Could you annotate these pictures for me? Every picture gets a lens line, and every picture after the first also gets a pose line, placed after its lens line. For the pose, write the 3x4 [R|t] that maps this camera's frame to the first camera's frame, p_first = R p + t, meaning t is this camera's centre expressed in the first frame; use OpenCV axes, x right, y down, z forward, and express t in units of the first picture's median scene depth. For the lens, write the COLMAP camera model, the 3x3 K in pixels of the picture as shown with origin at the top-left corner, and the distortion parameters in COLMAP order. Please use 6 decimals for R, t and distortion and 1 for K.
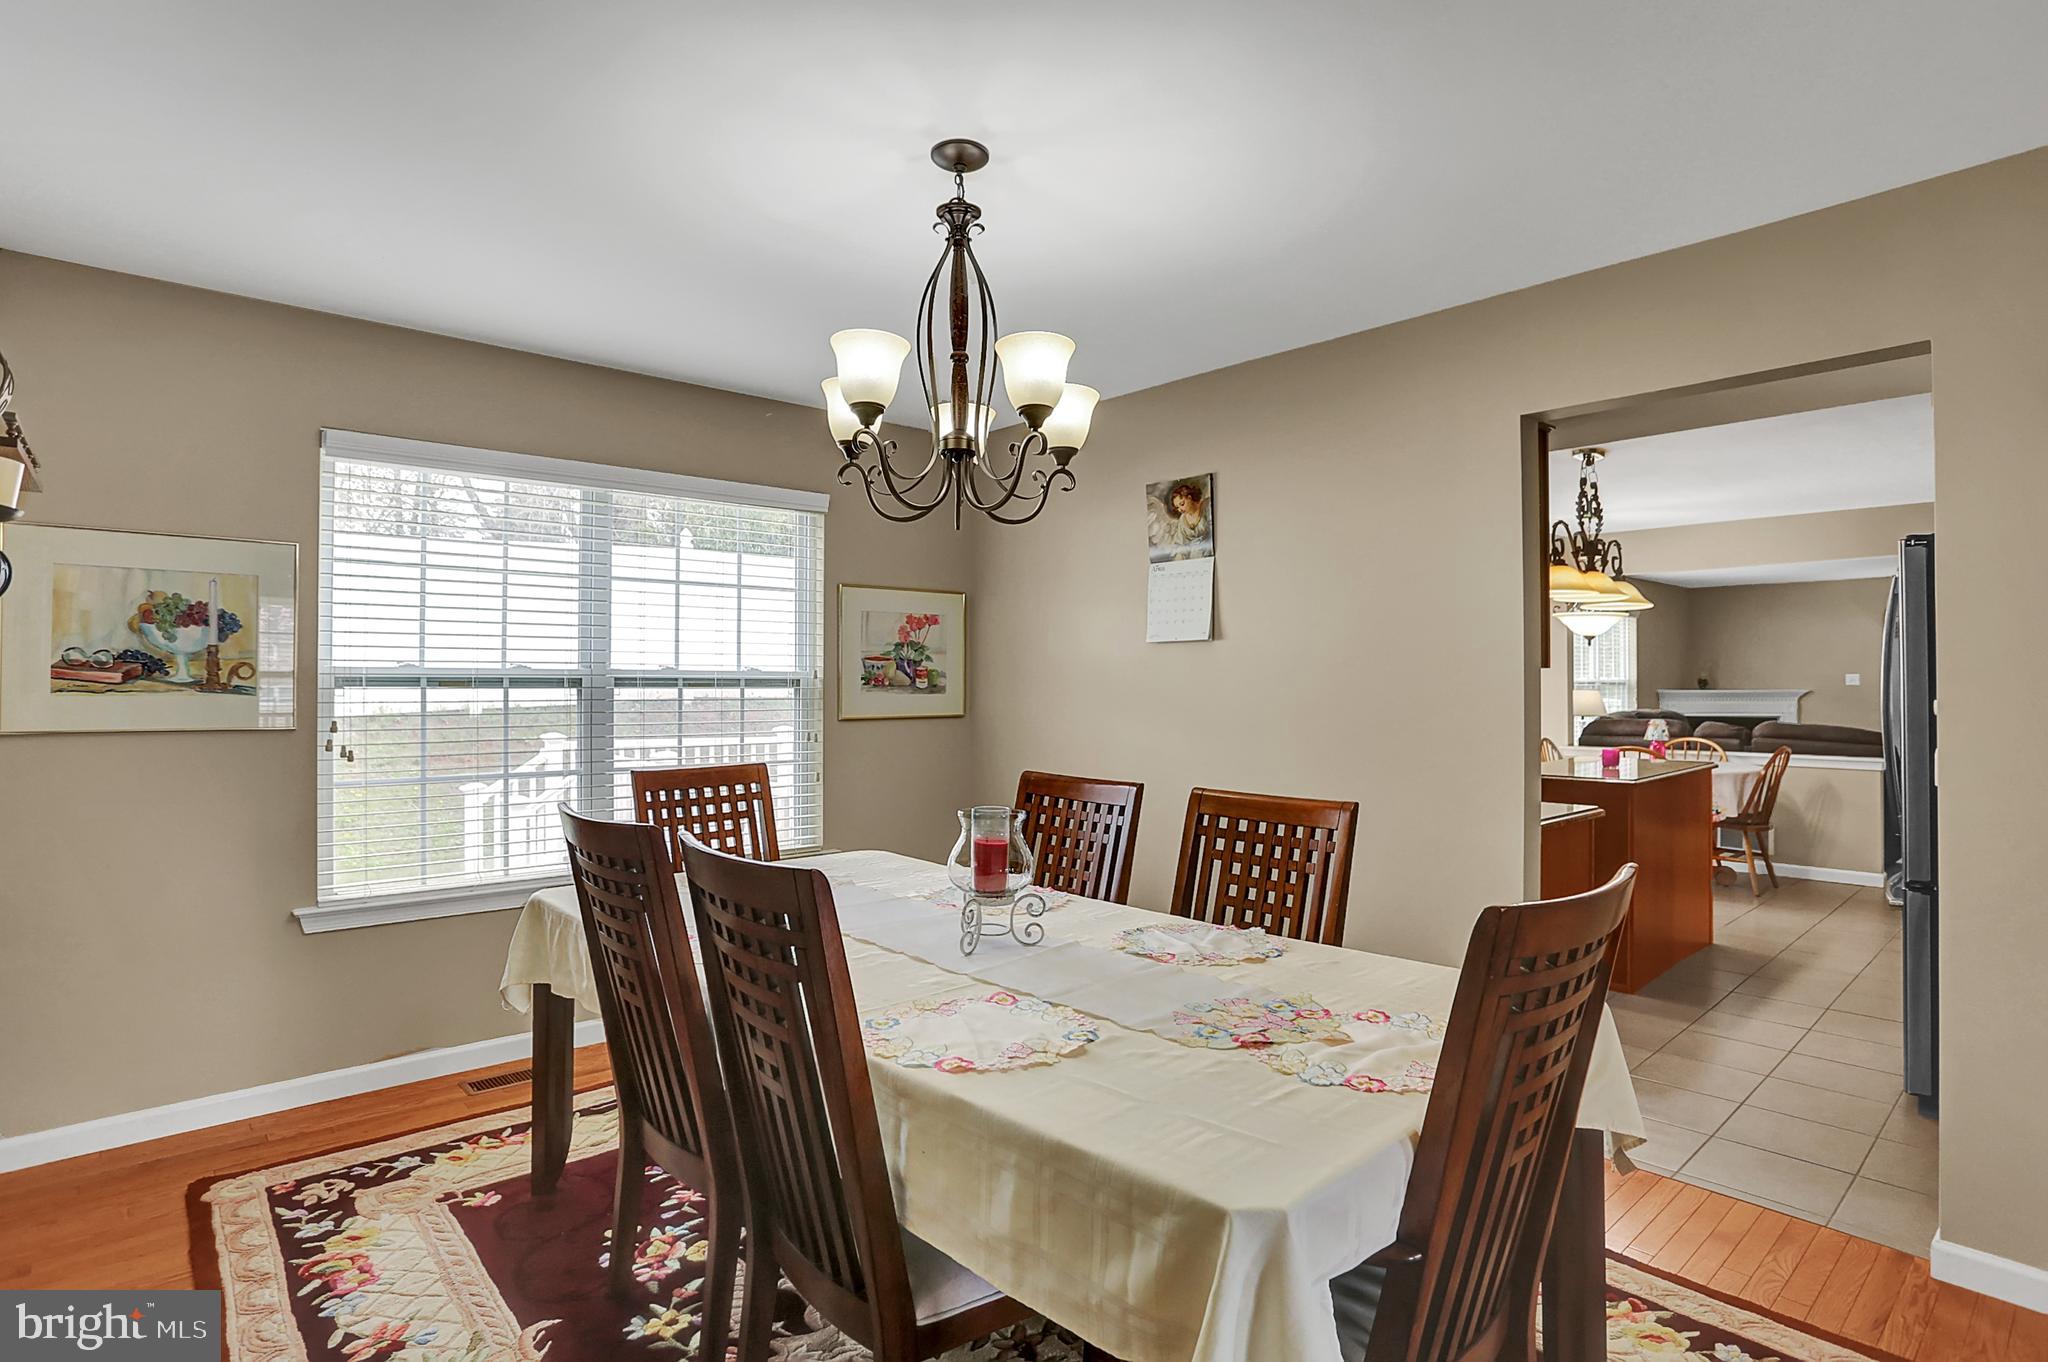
lens RADIAL K [[1014.1, 0, 1024.0], [0, 1014.1, 681.0], [0, 0, 1]] dist [-0.025744, 0.000296]
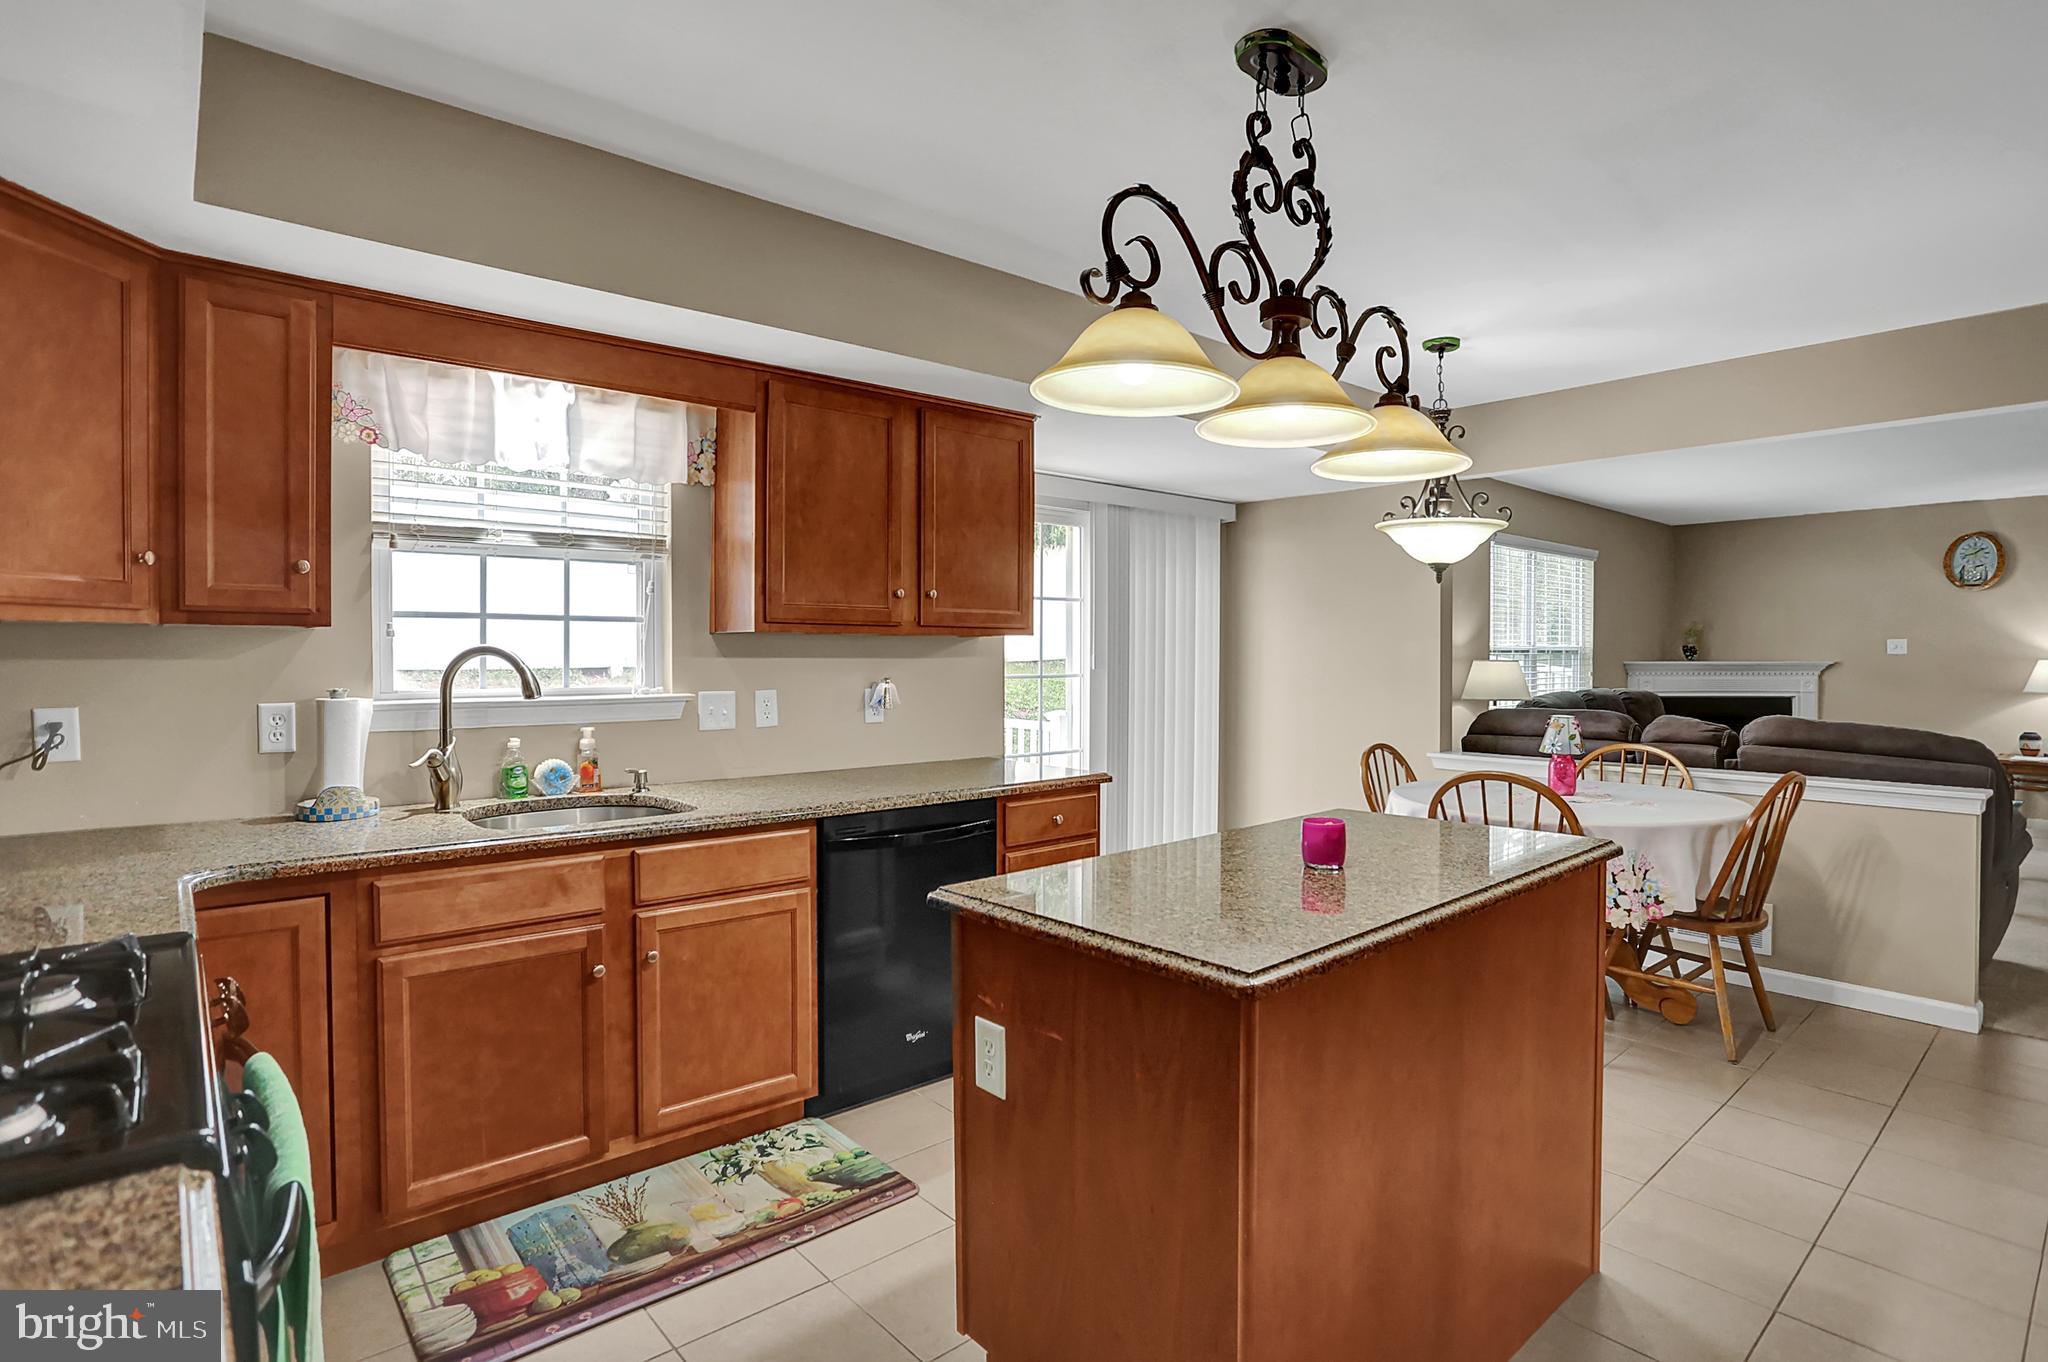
lens RADIAL K [[960.1, 0, 1024.0], [0, 960.1, 681.0], [0, 0, 1]] dist [-0.026418, 0.000267]
pose [[0.999184, 0.000578, -0.040380, 0.582361], [0.000669, 0.999524, 0.030847, 0.005084], [0.040378, -0.030849, 0.998708, 0.757820]]
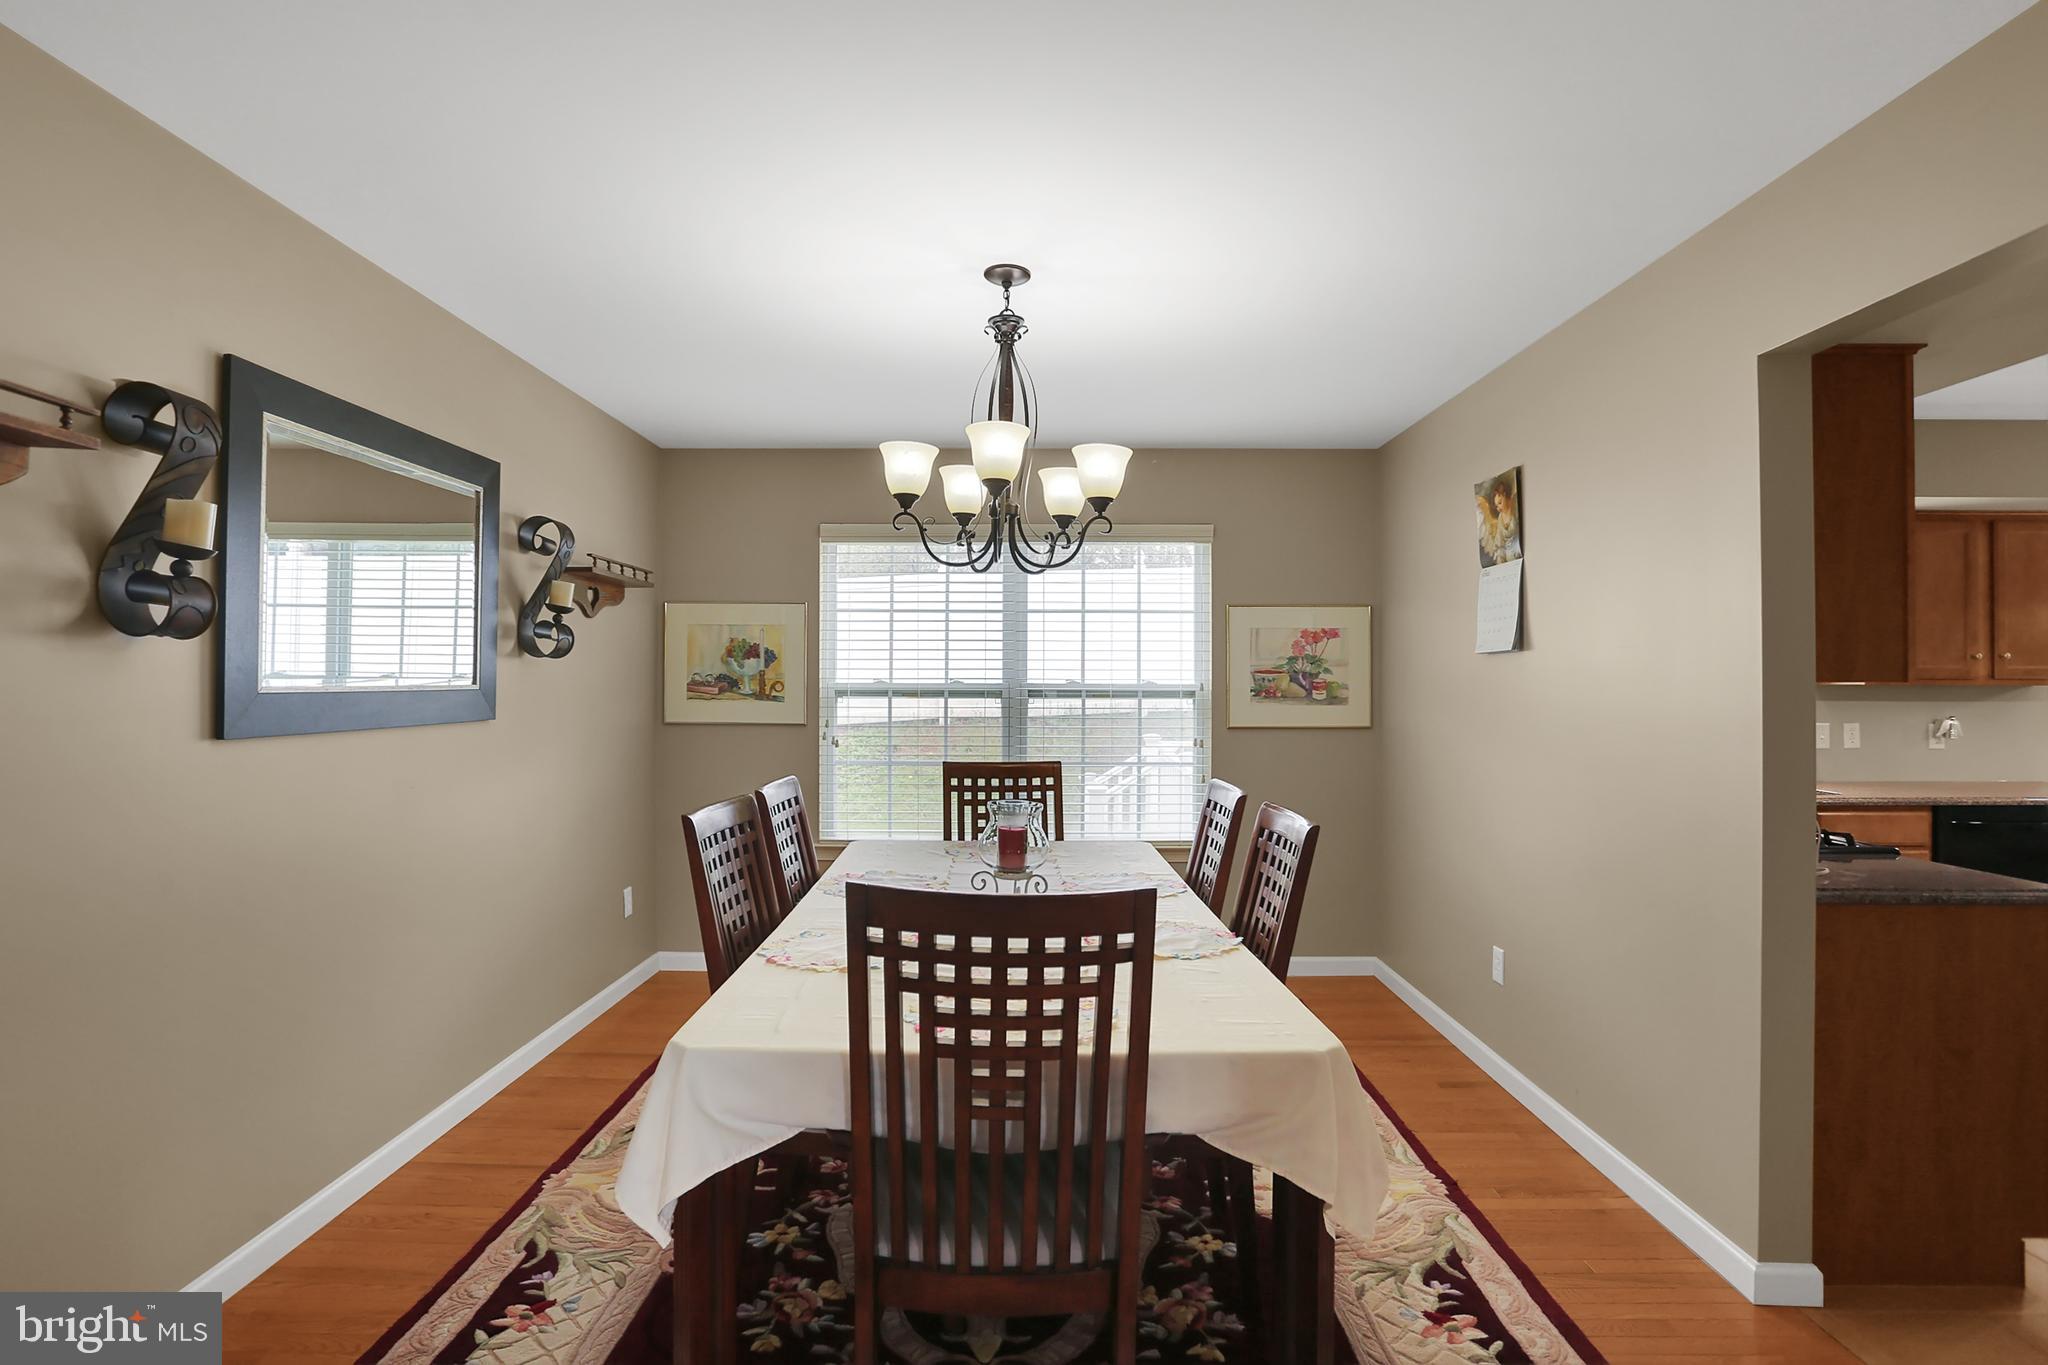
lens RADIAL K [[1004.2, 0, 1065.2], [0, 1004.2, 680.5], [0, 0, 1]] dist [-0.024916, 0.000163]
pose [[0.772931, -0.002860, -0.634484, 0.368309], [-0.000519, 0.999987, -0.005139, -0.007558], [0.634490, 0.004301, 0.772919, 0.045588]]
